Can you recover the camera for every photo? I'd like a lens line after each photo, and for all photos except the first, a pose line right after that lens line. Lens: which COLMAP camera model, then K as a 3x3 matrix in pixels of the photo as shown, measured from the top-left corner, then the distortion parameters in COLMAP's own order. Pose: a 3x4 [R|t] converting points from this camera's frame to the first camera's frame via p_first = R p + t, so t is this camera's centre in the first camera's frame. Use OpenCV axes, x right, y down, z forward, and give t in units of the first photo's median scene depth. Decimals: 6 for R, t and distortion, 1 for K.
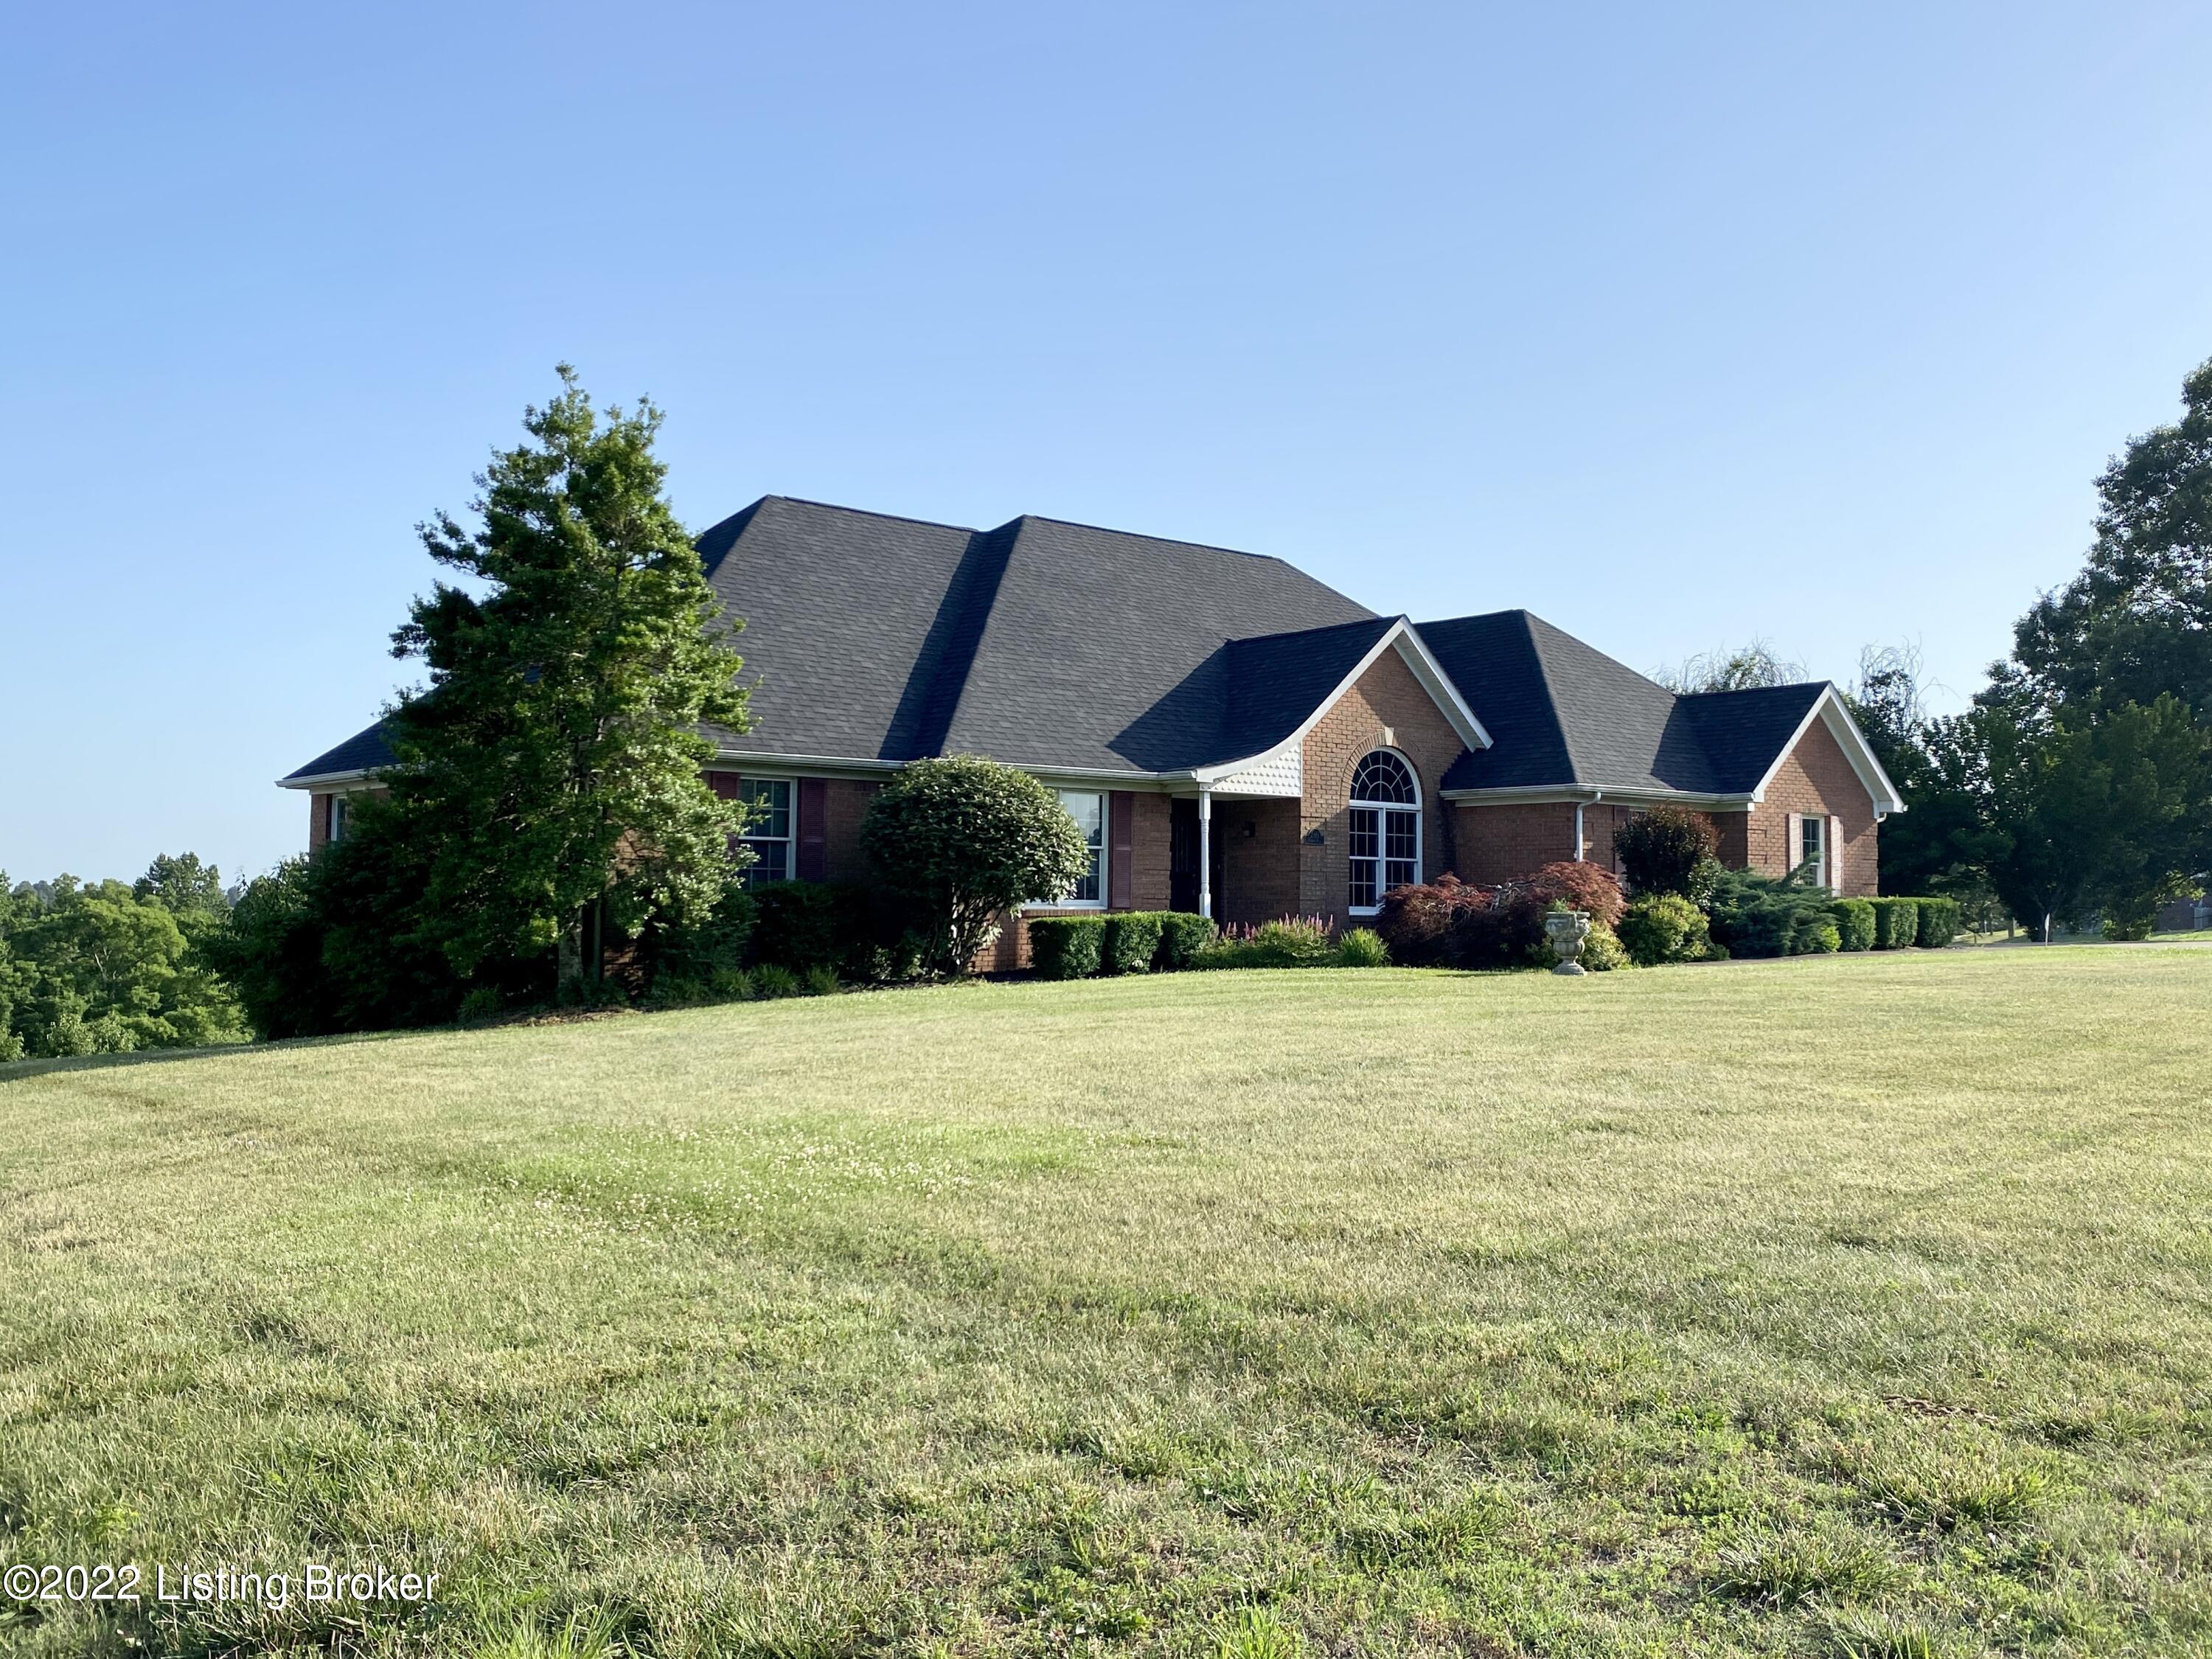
lens RADIAL K [[1958.0, 0, 1116.6], [0, 1958.0, 787.4], [0, 0, 1]] dist [0.160535, -0.380116]
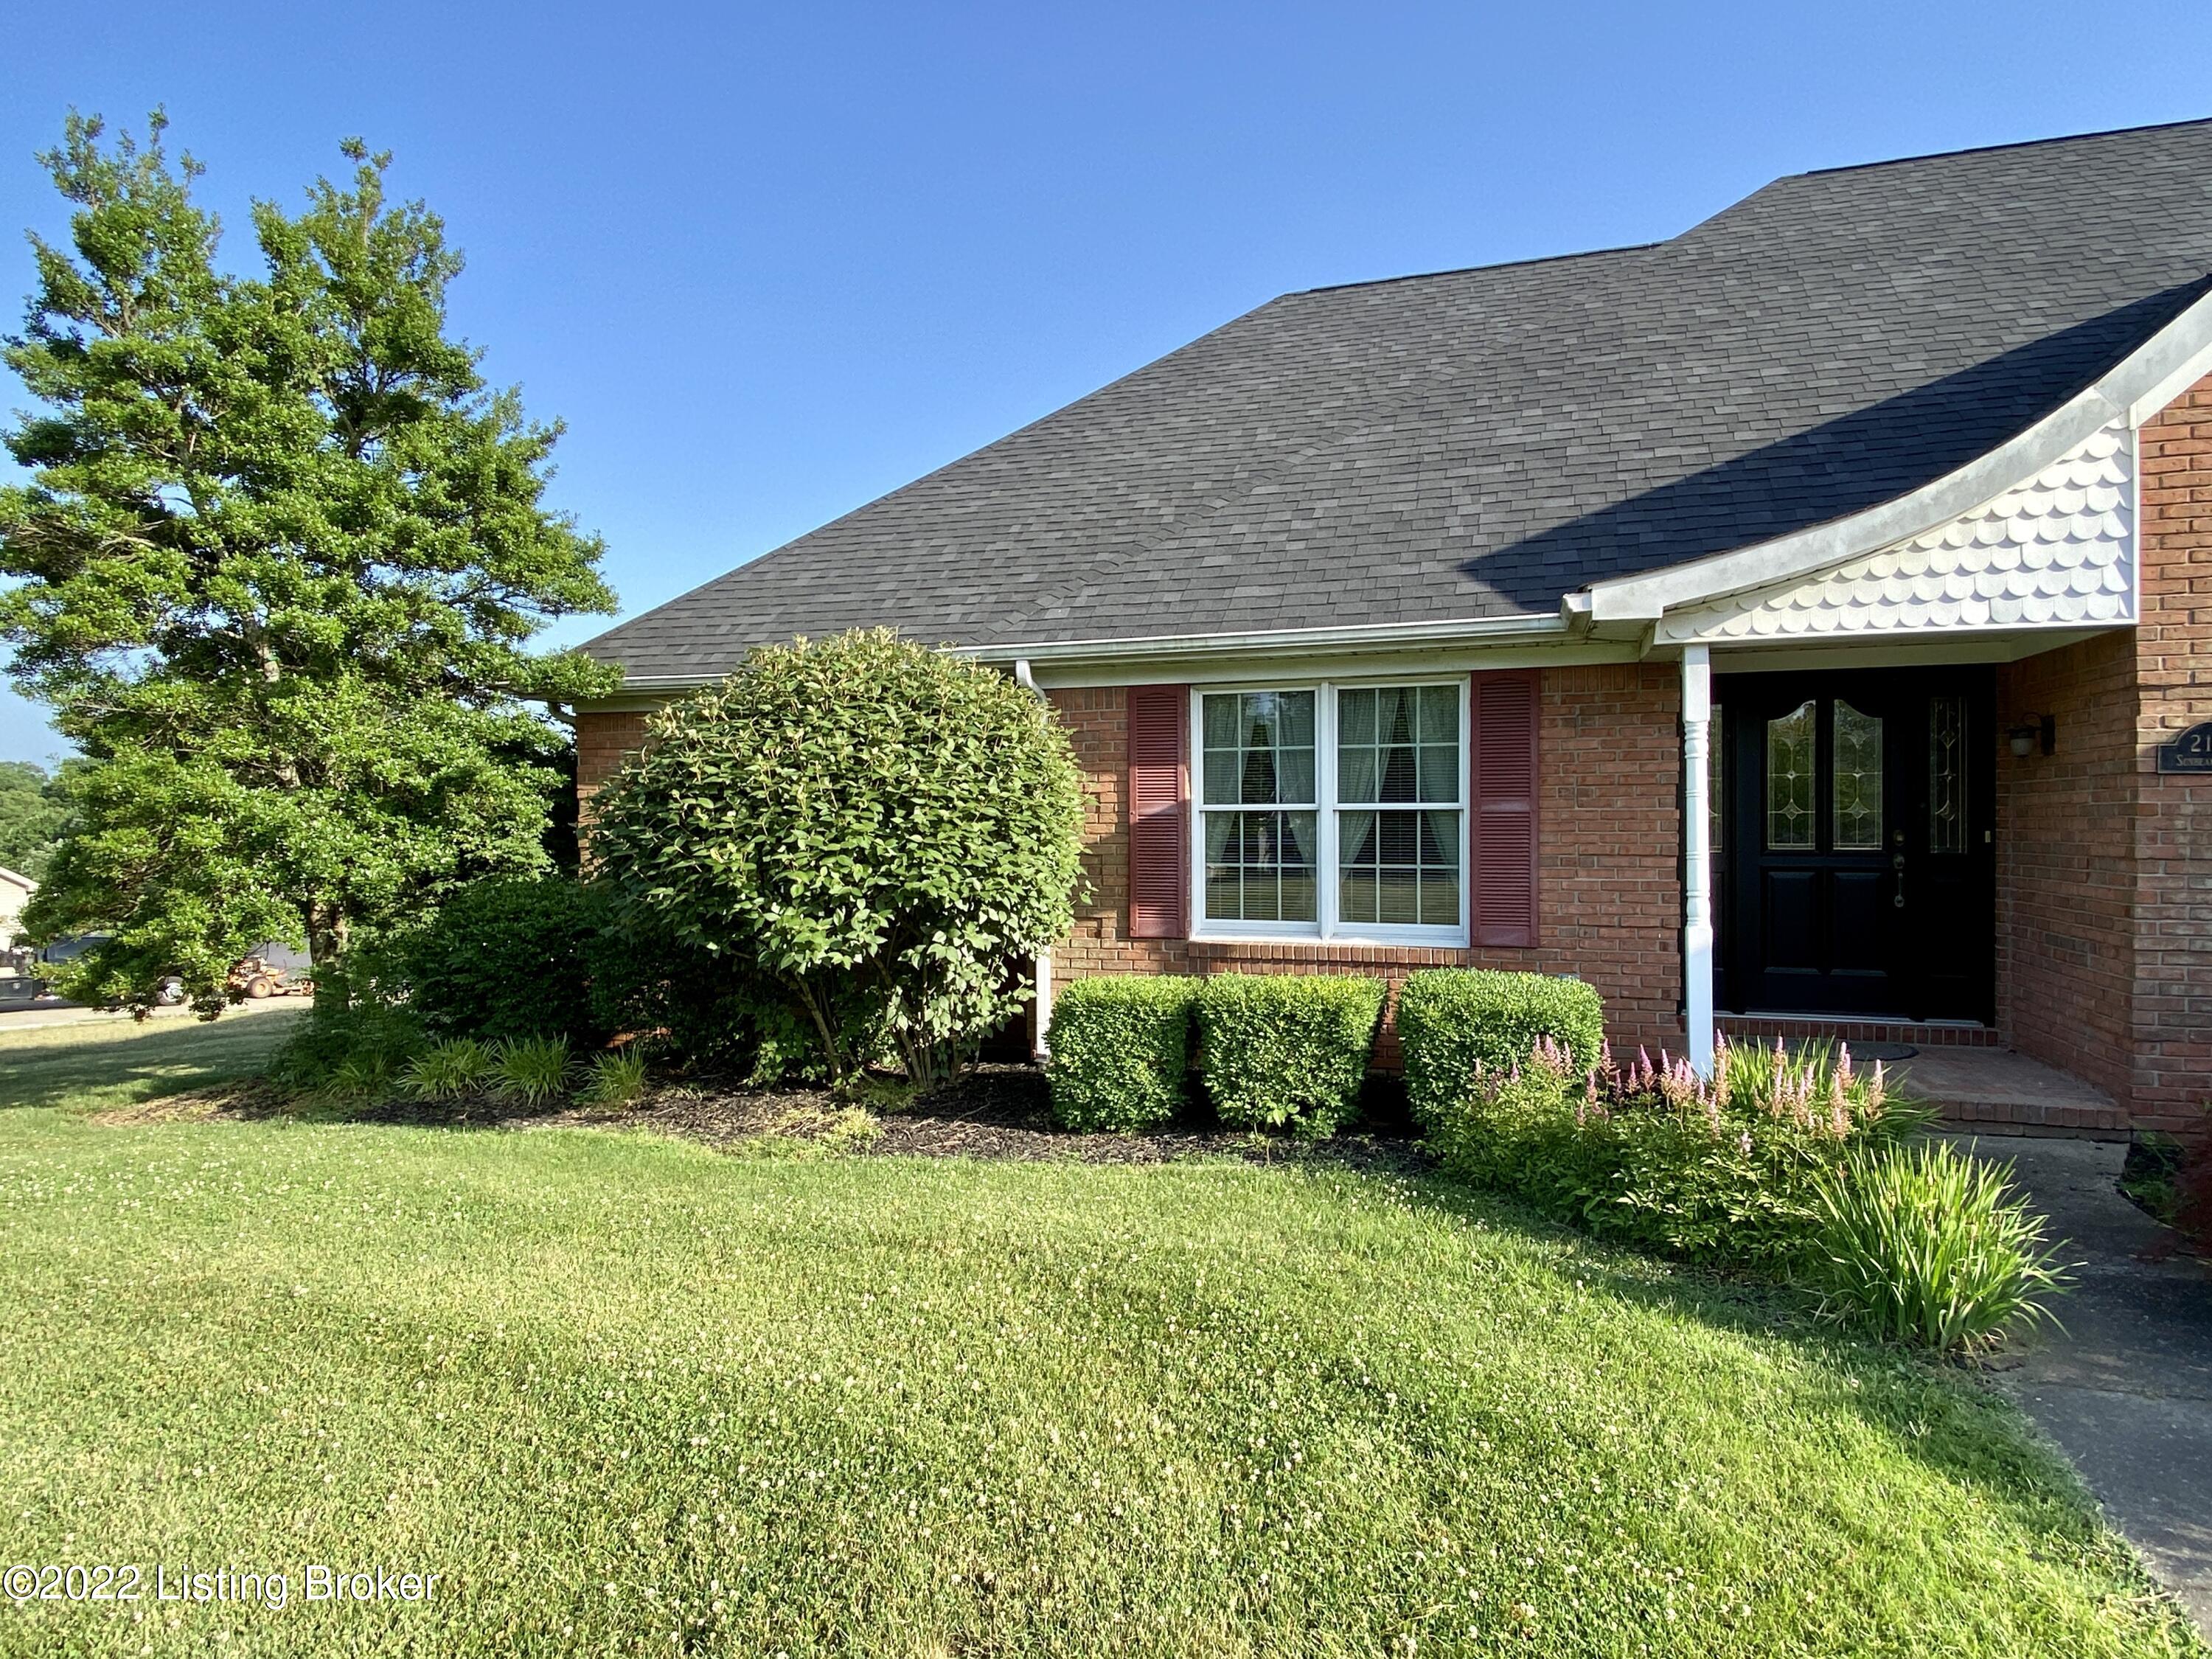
lens RADIAL K [[1253.0, 0, 1108.3], [0, 1253.0, 823.3], [0, 0, 1]] dist [0.095091, -0.100790]
pose [[0.522330, -0.006058, -0.852722, 0.178235], [0.063245, 0.997496, 0.031653, 0.019392], [0.850395, -0.070464, 0.521406, 0.732828]]
